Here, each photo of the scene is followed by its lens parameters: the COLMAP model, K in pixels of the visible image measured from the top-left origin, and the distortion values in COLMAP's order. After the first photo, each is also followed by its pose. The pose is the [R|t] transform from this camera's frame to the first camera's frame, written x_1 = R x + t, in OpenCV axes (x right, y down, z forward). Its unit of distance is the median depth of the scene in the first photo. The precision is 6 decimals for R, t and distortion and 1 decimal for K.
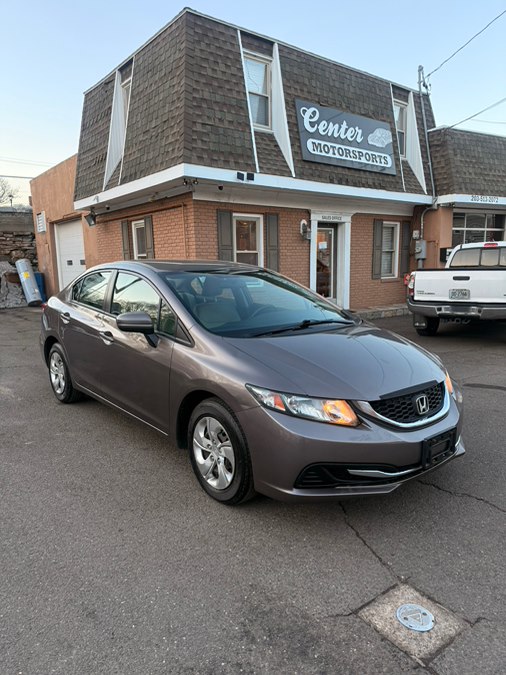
lens RADIAL K [[515.7, 0, 256.1], [0, 515.7, 338.1], [0, 0, 1]] dist [-0.004754, -0.000716]
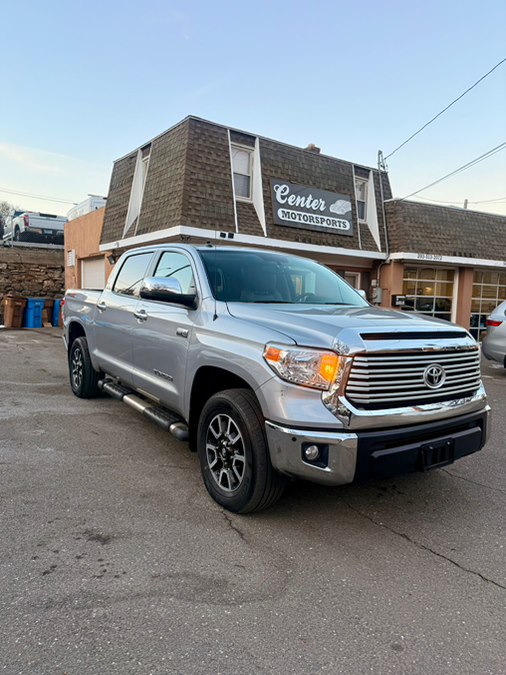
lens RADIAL K [[507.7, 0, 254.0], [0, 507.7, 331.8], [0, 0, 1]] dist [0.061137, -0.091520]
pose [[0.998324, 0.048878, -0.030970, 0.086692], [-0.051350, 0.995071, -0.084830, 0.039668], [0.026671, 0.086278, 0.995914, -0.256371]]
